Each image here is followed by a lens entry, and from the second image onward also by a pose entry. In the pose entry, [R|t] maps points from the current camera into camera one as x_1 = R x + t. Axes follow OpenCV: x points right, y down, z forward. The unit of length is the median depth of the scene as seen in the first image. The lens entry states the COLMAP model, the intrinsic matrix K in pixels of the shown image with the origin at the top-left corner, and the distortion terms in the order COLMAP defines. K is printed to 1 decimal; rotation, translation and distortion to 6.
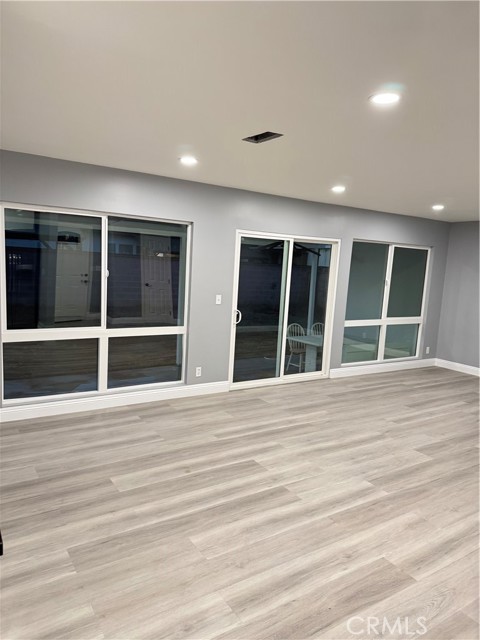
lens RADIAL K [[452.7, 0, 240.0], [0, 452.7, 320.0], [0, 0, 1]] dist [0.063247, -0.045173]
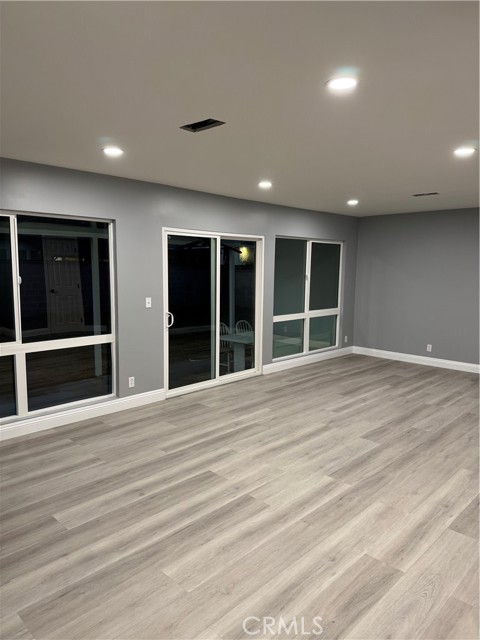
lens RADIAL K [[450.1, 0, 240.0], [0, 450.1, 320.0], [0, 0, 1]] dist [0.069212, -0.055618]
pose [[0.976318, -0.070106, 0.204668, -0.064592], [0.070214, 0.997509, 0.006745, -0.003245], [-0.204631, 0.007785, 0.978808, 0.055685]]
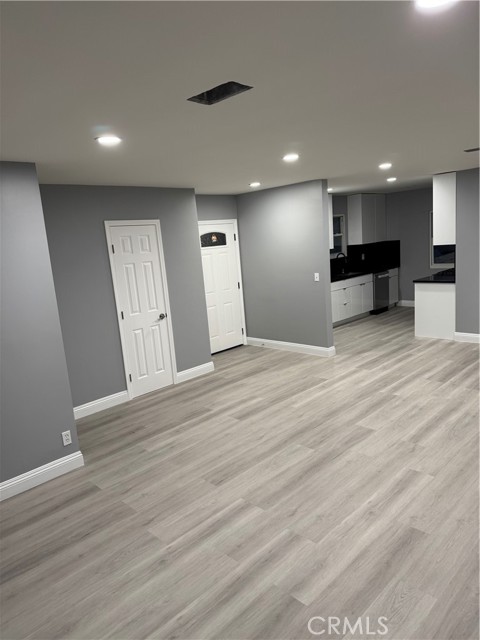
lens RADIAL K [[452.7, 0, 240.0], [0, 452.7, 320.0], [0, 0, 1]] dist [0.063247, -0.045173]
pose [[-0.979128, 0.052009, -0.196479, 0.763590], [-0.008887, 0.954825, 0.297036, -0.206630], [0.203052, 0.292582, -0.934433, 1.617456]]
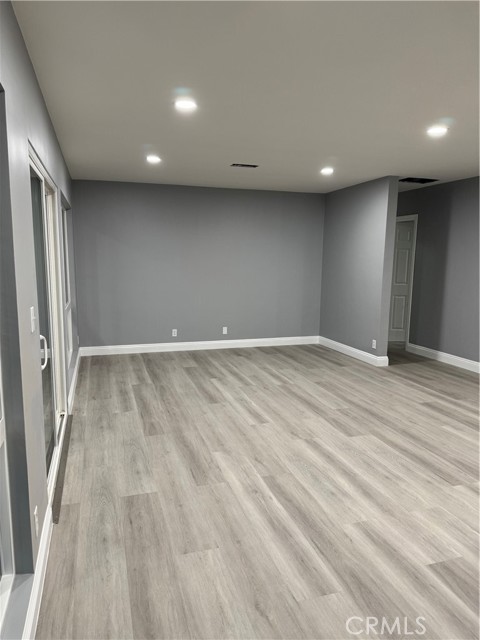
lens RADIAL K [[452.7, 0, 240.0], [0, 452.7, 320.0], [0, 0, 1]] dist [0.063247, -0.045173]
pose [[0.276687, -0.192946, 0.941391, -0.429600], [0.127194, 0.978369, 0.163142, -0.101710], [-0.952505, 0.074600, 0.295243, 0.837048]]
